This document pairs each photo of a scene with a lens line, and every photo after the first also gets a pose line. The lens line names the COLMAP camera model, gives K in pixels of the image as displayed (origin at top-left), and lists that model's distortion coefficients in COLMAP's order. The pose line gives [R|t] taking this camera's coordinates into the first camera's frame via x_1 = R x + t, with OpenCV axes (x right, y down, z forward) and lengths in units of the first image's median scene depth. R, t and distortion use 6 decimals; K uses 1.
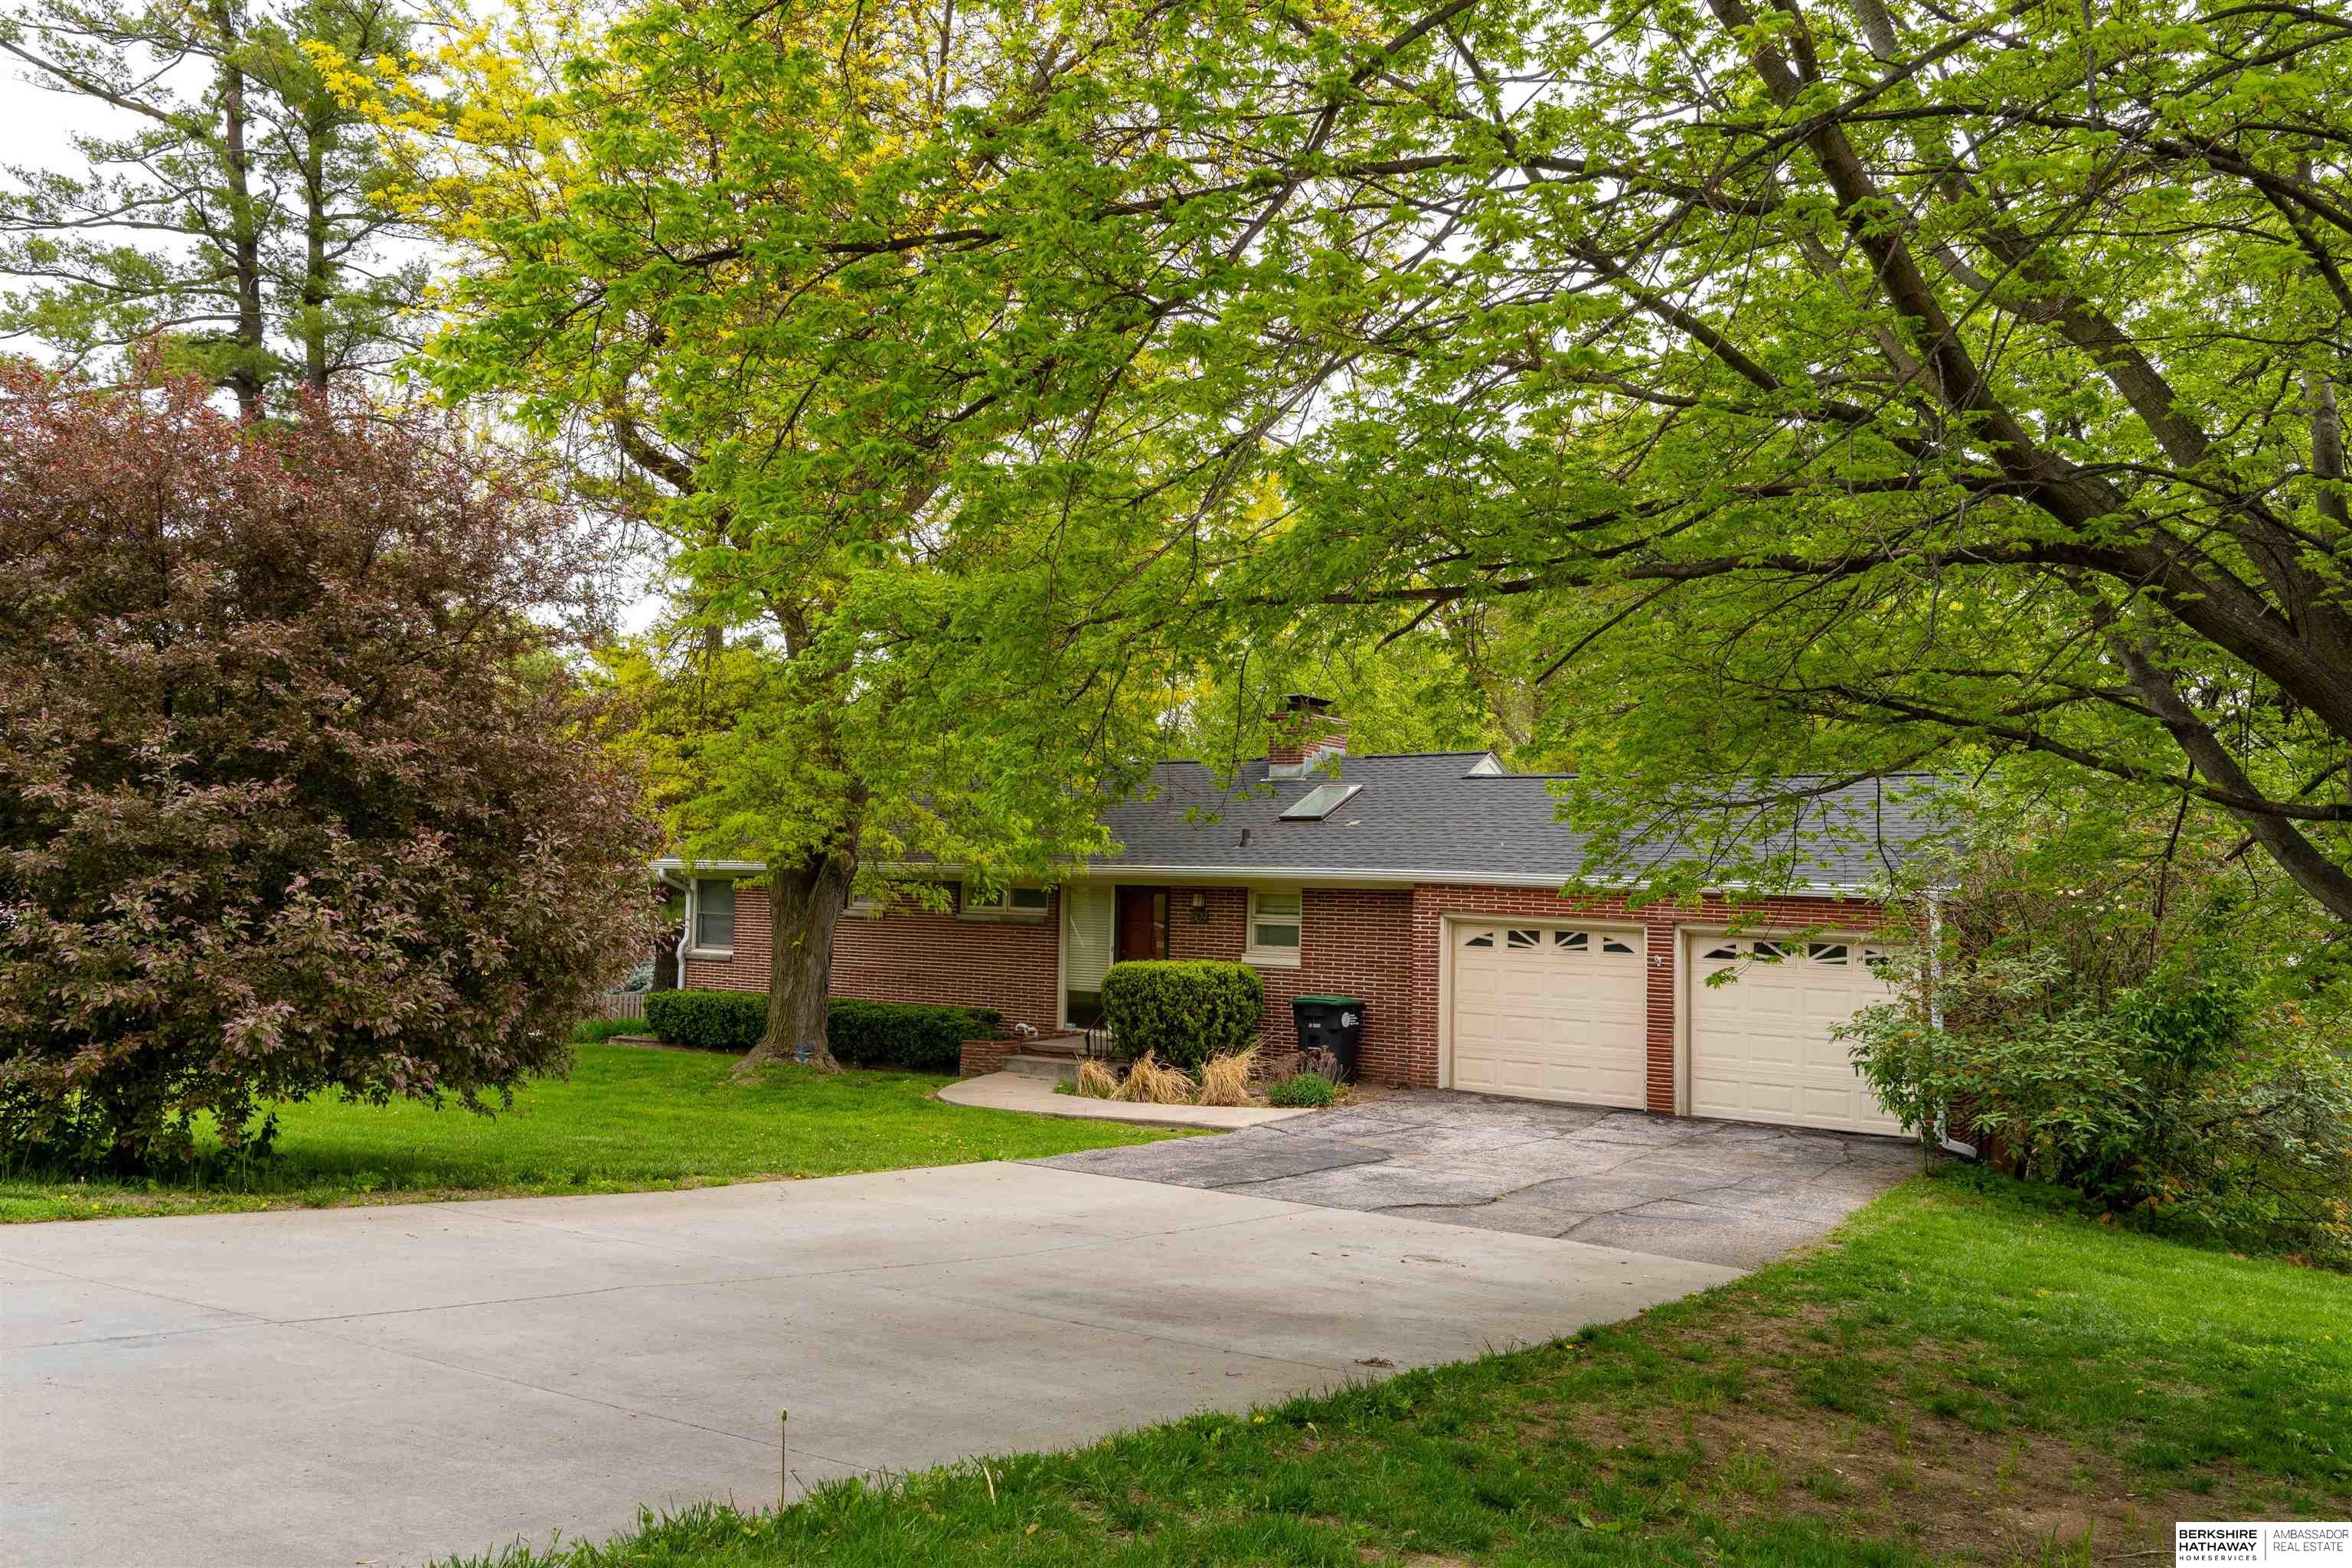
lens RADIAL K [[1765.9, 0, 1186.0], [0, 1765.9, 788.6], [0, 0, 1]] dist [-0.000868, 0.000220]
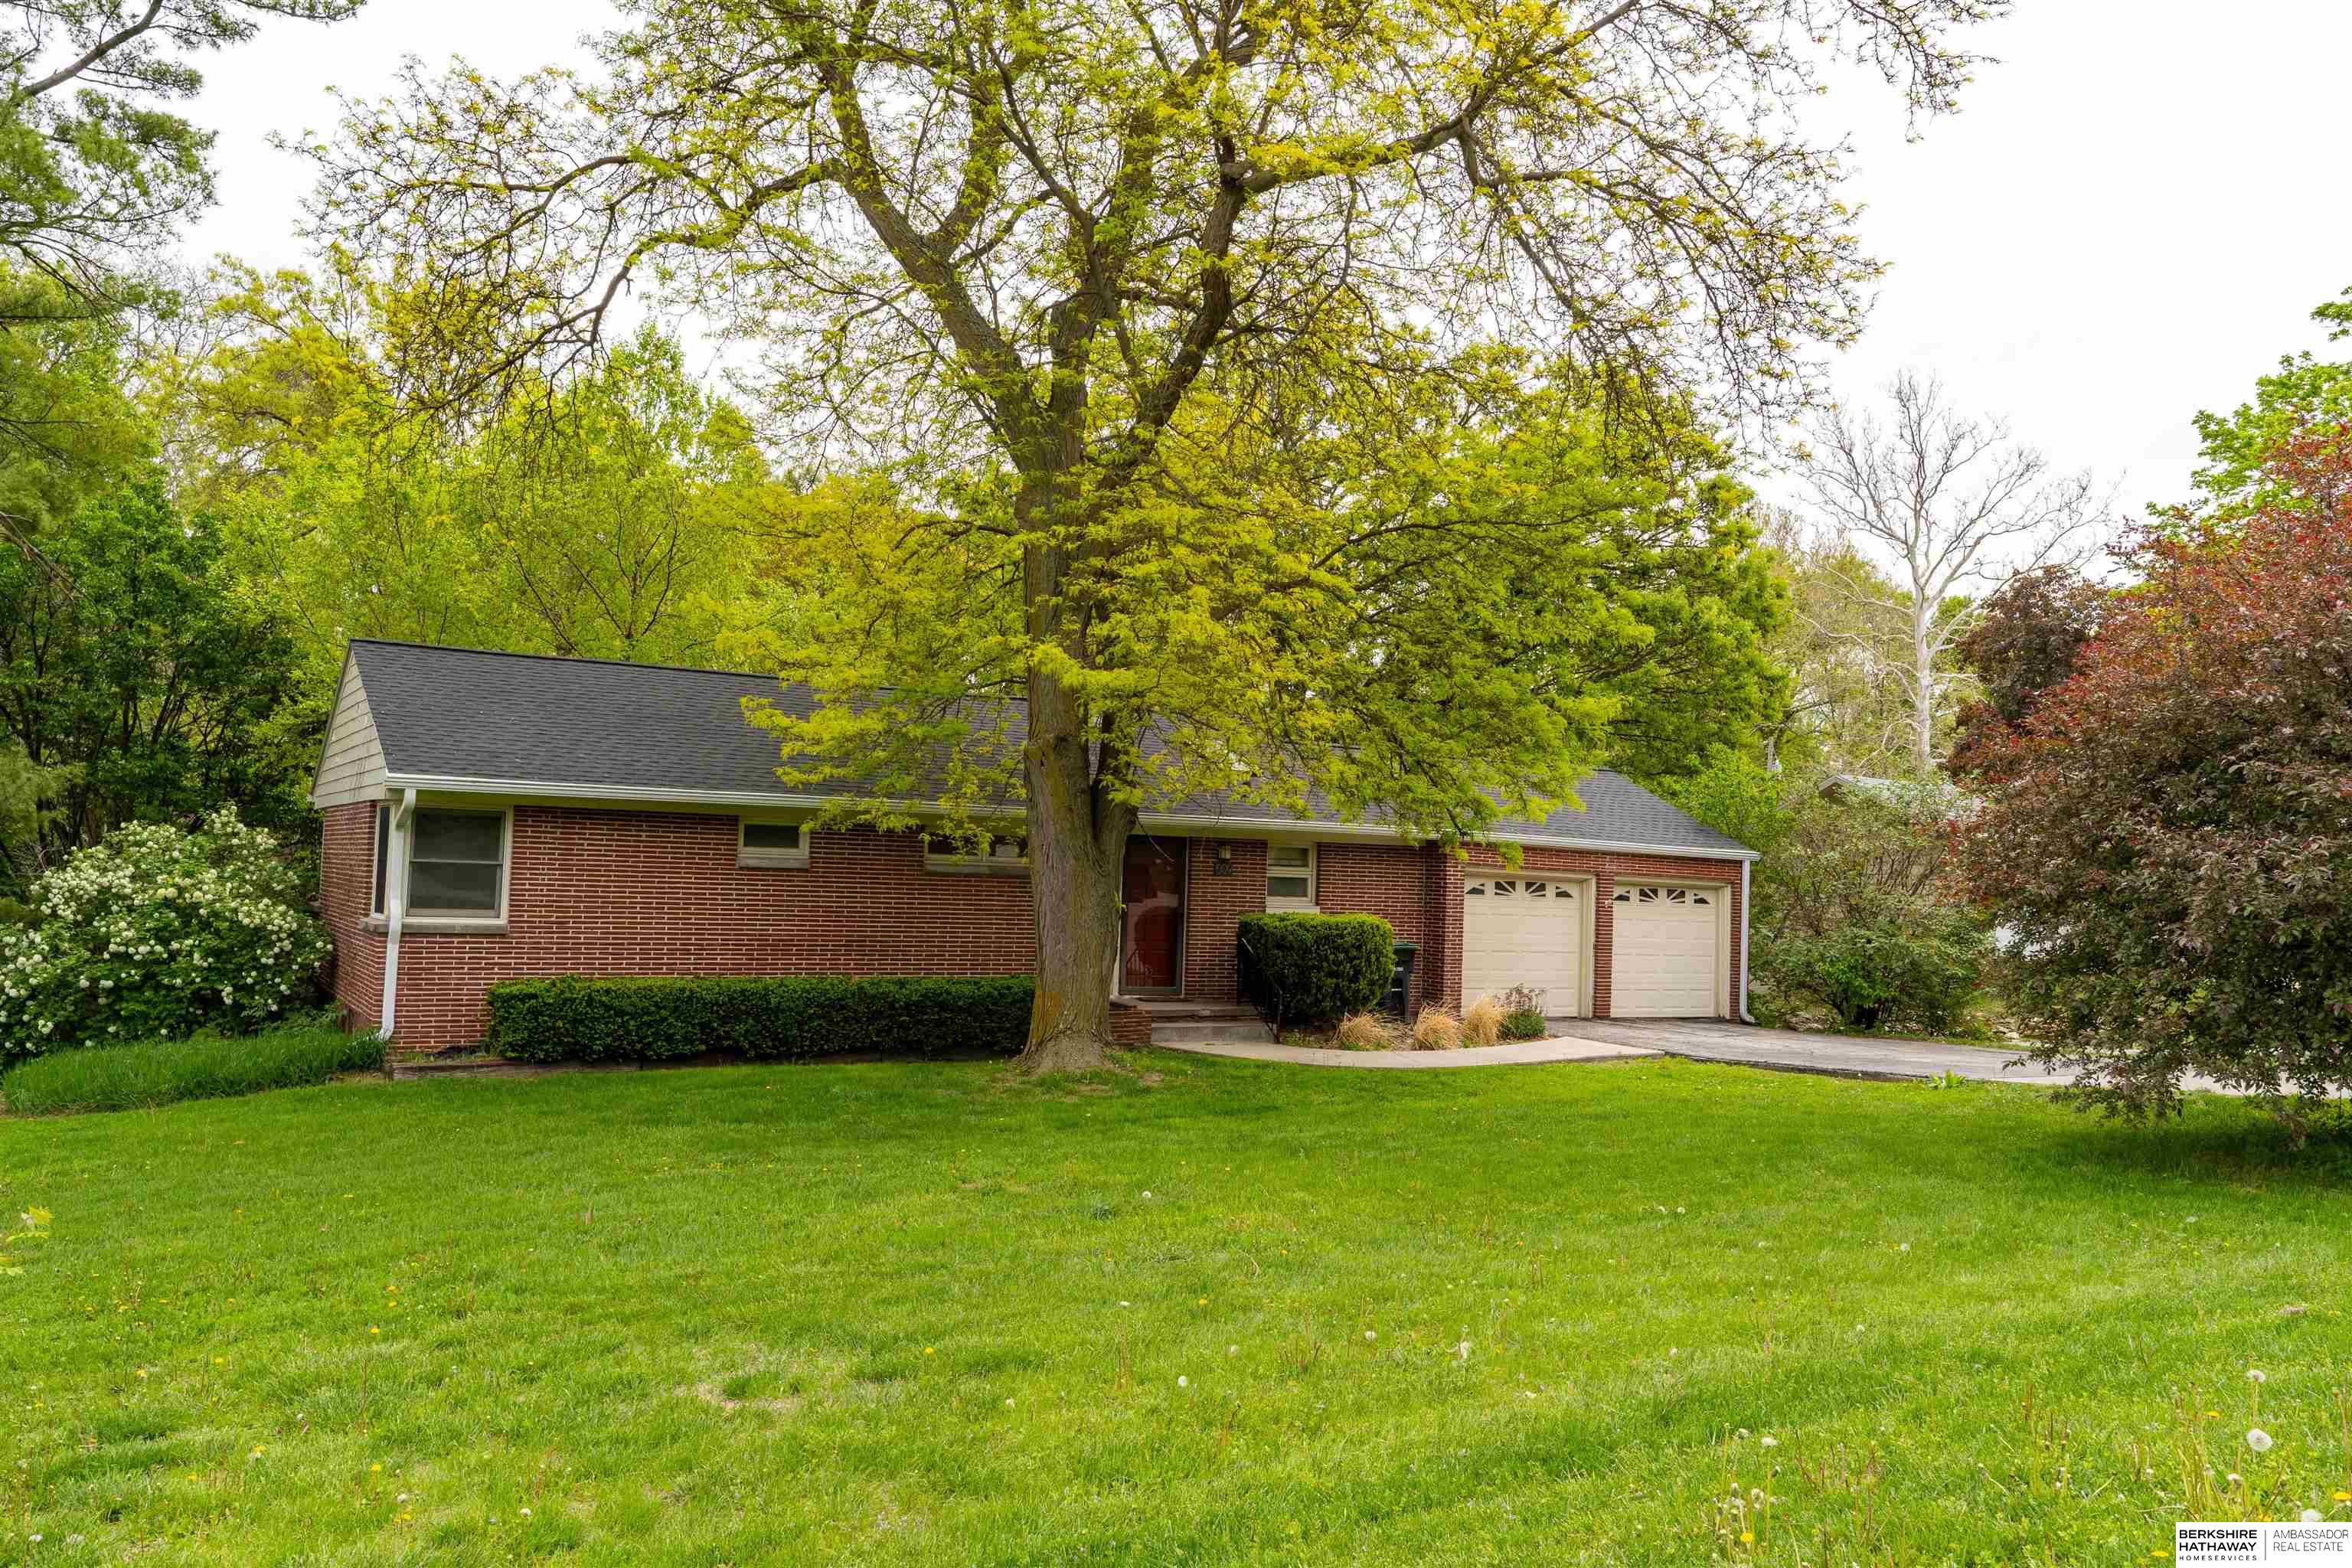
lens RADIAL K [[1765.9, 0, 1186.0], [0, 1765.9, 788.6], [0, 0, 1]] dist [-0.000868, 0.000220]
pose [[0.435636, 0.032127, 0.899549, -1.002296], [-0.077023, 0.997028, 0.001693, 0.030647], [-0.896821, -0.070023, 0.436816, 0.656793]]
